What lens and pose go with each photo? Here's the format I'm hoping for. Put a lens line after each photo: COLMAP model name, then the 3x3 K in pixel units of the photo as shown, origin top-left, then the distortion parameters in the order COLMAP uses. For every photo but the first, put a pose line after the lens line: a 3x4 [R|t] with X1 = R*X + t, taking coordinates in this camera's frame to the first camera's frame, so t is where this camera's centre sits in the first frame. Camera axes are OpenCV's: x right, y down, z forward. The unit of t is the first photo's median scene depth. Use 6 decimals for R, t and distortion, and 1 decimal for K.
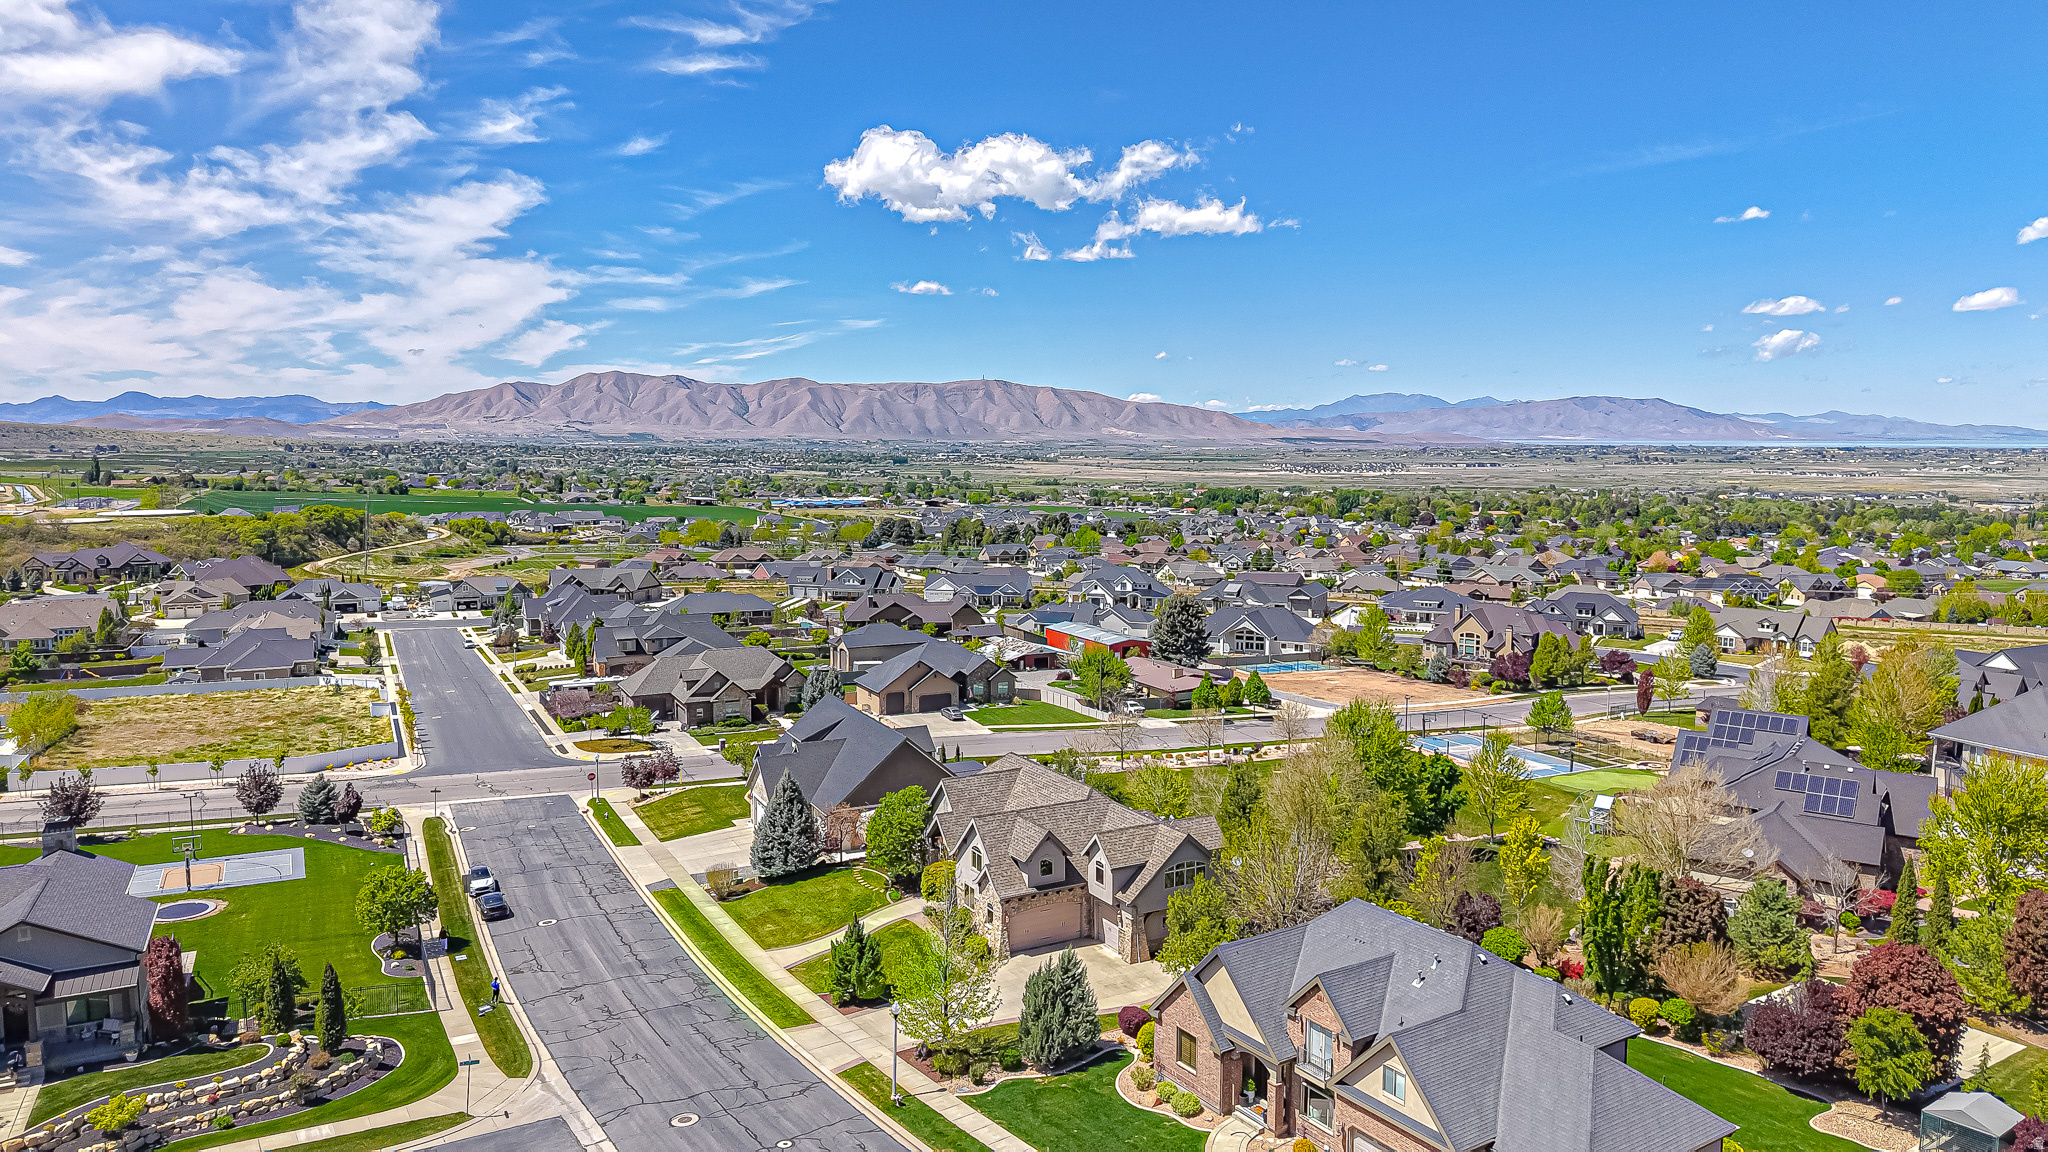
lens RADIAL K [[1370.0, 0, 1024.0], [0, 1370.0, 576.0], [0, 0, 1]] dist [0.070164, -0.084911]
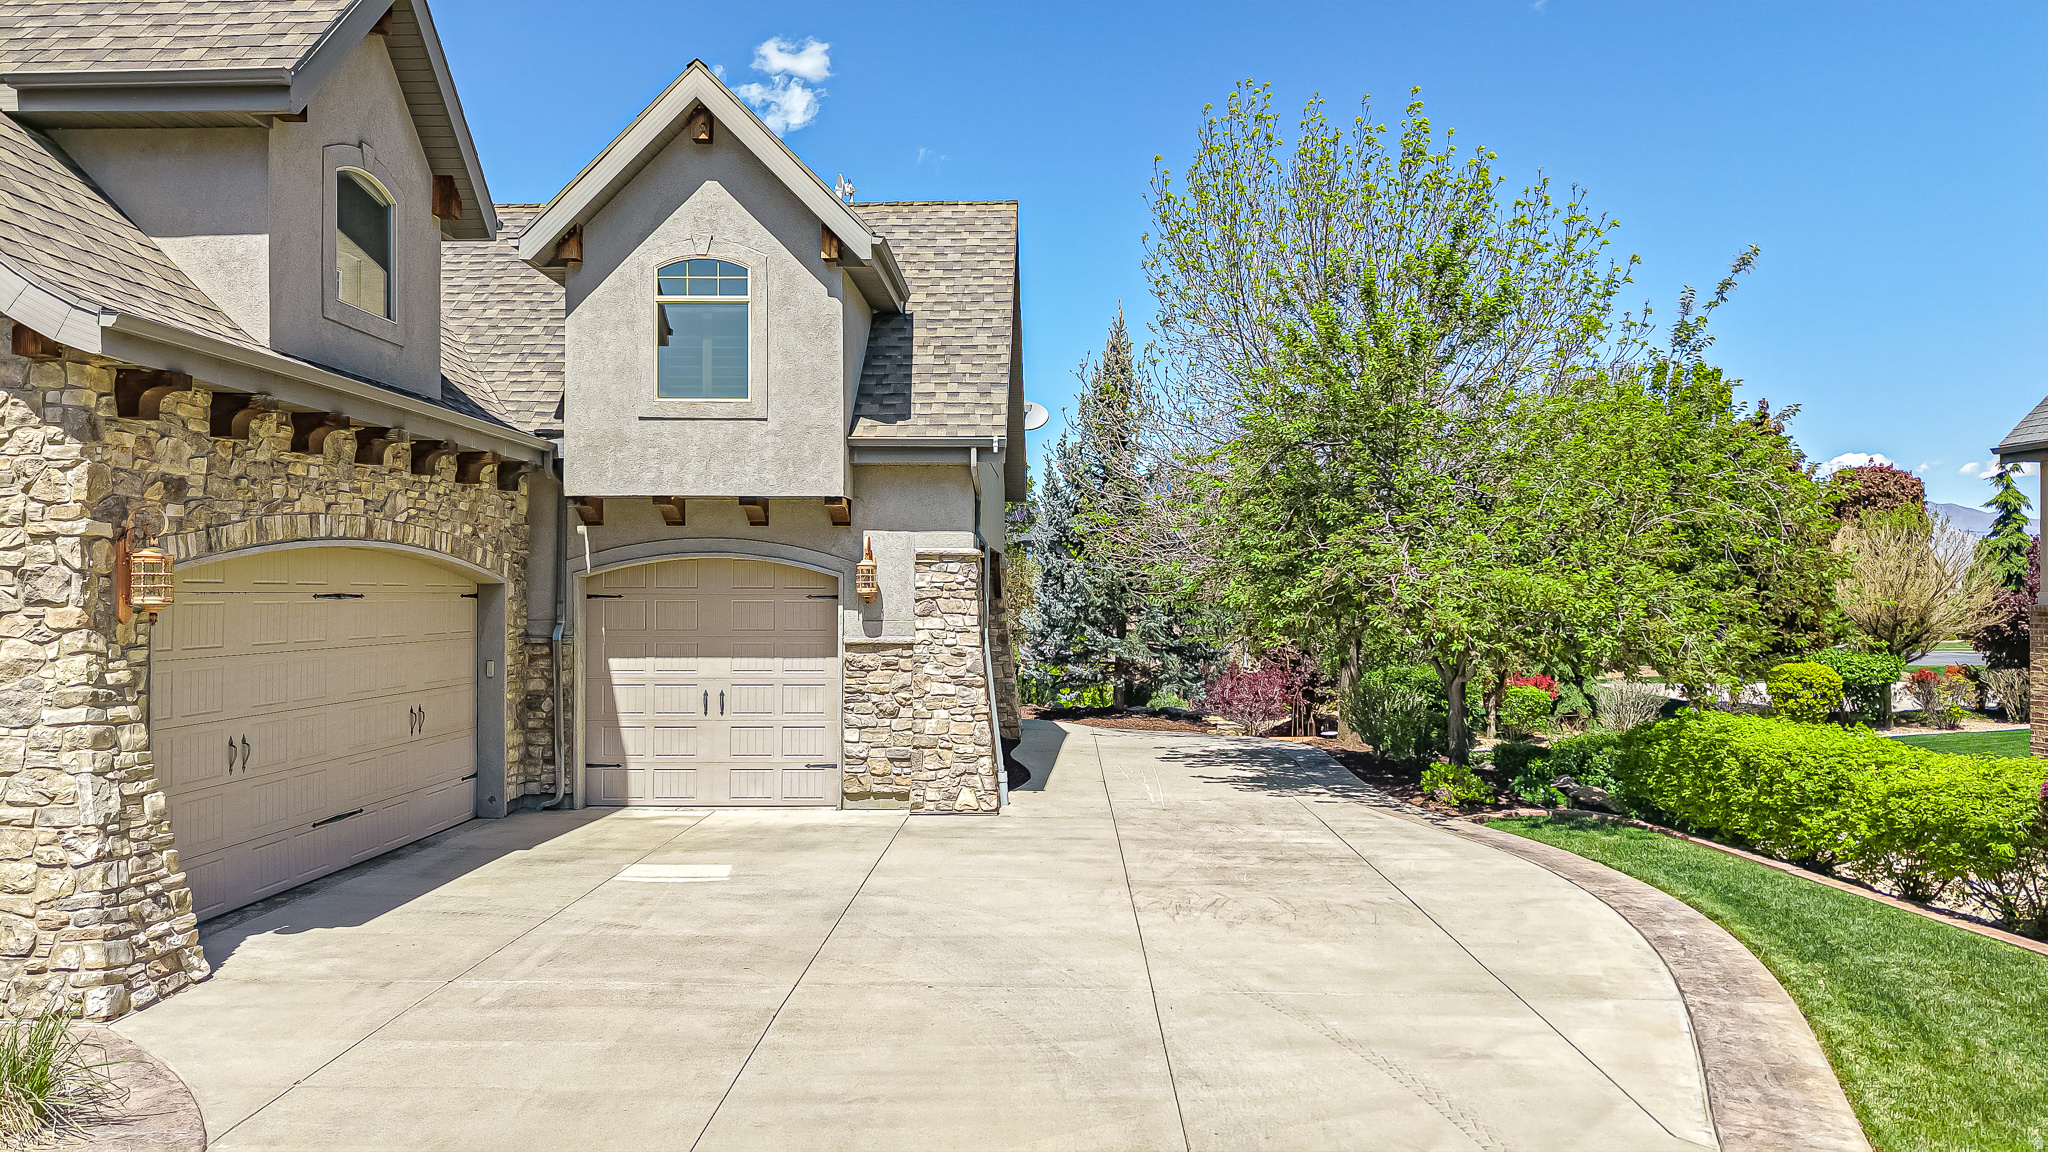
lens RADIAL K [[1378.1, 0, 1037.1], [0, 1378.1, 582.1], [0, 0, 1]] dist [0.029988, -0.034360]
pose [[0.510085, 0.008276, 0.860084, -0.048945], [0.086371, 0.994407, -0.060792, 0.198173], [-0.855777, 0.105296, 0.506517, 0.679983]]
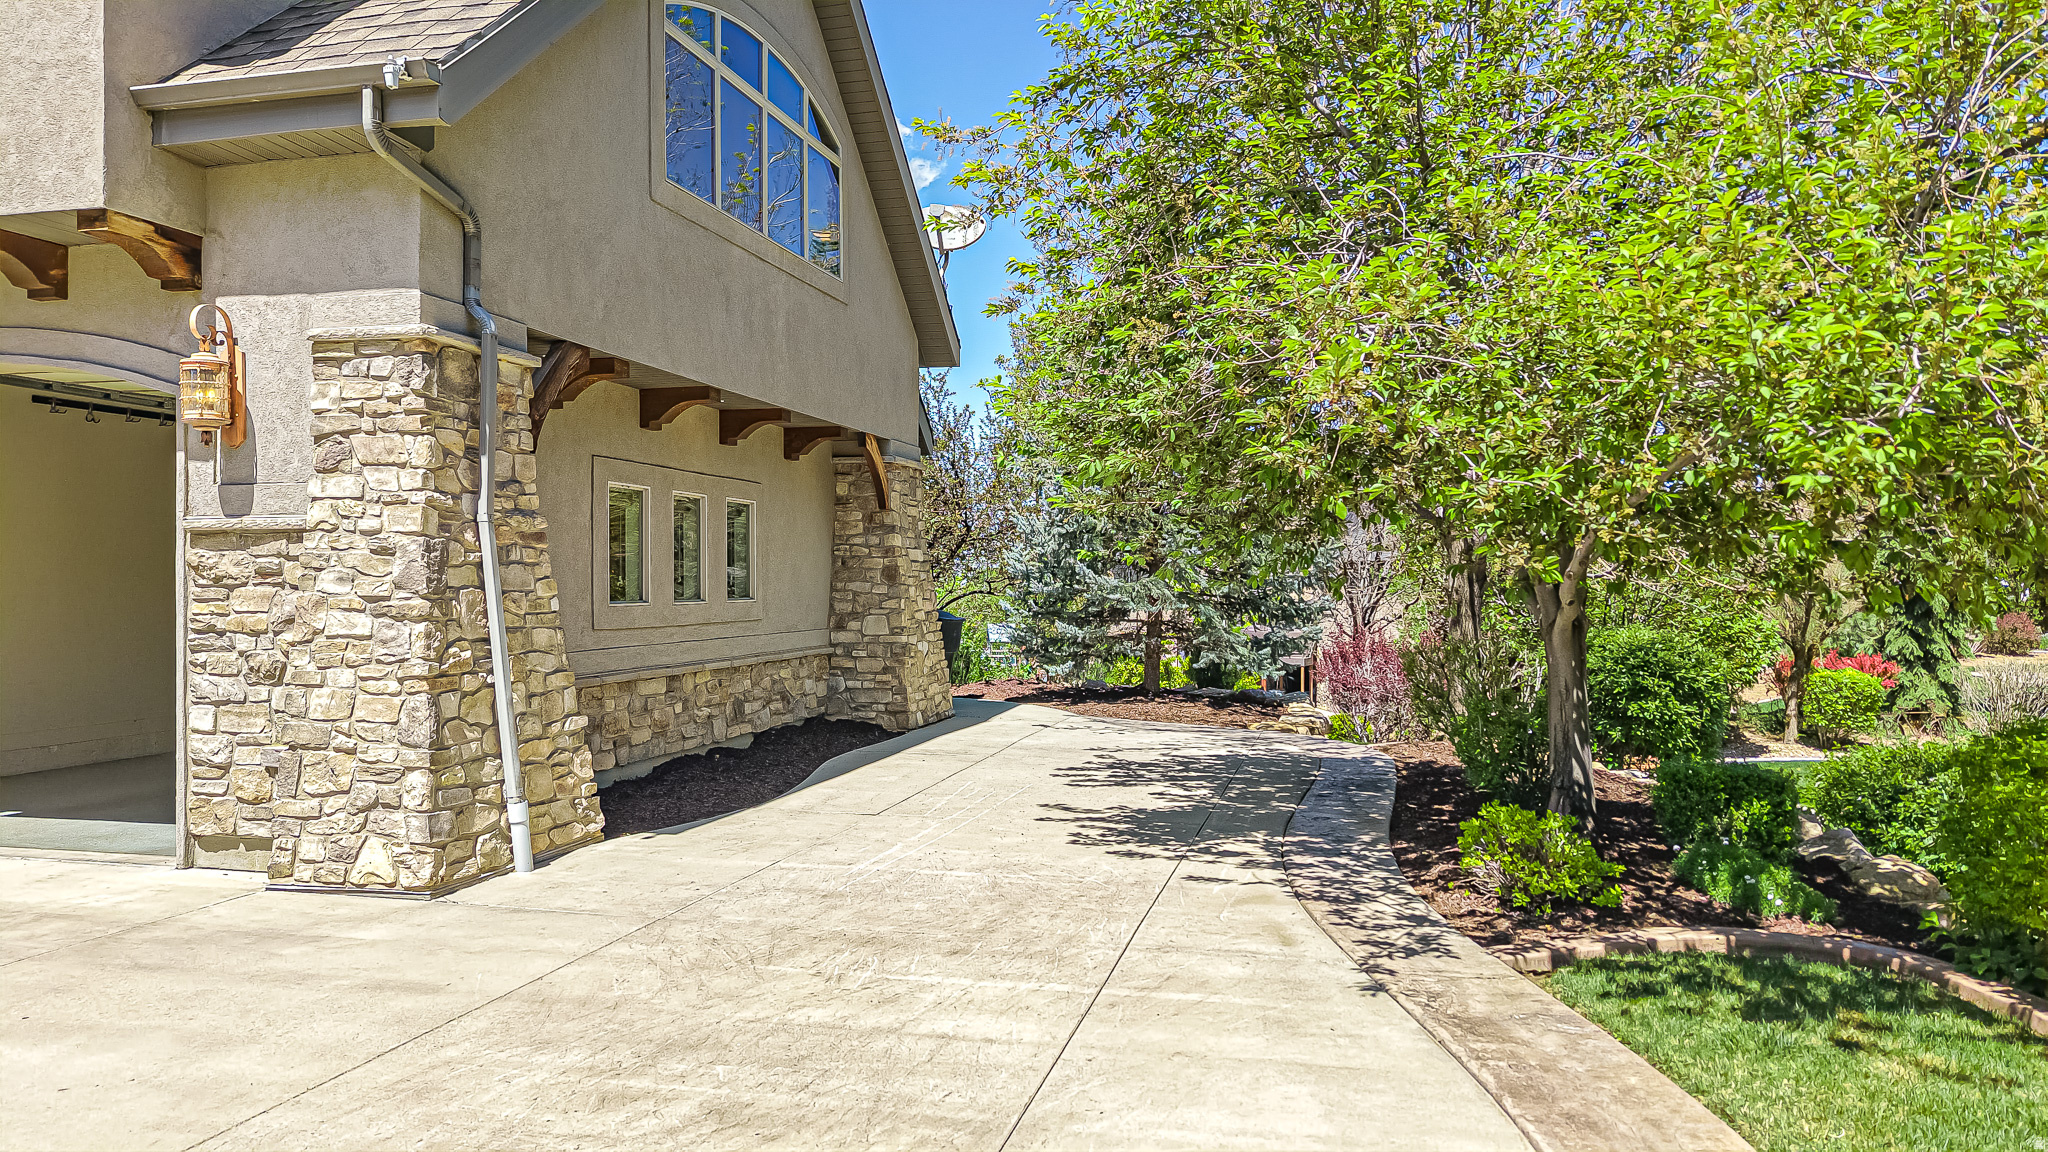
lens RADIAL K [[1428.7, 0, 1054.1], [0, 1428.7, 578.7], [0, 0, 1]] dist [-0.008071, -0.004686]
pose [[0.666518, 0.000252, 0.745488, 0.030463], [0.074791, 0.994932, -0.067205, 0.203985], [-0.741727, 0.100549, 0.663122, 0.689033]]
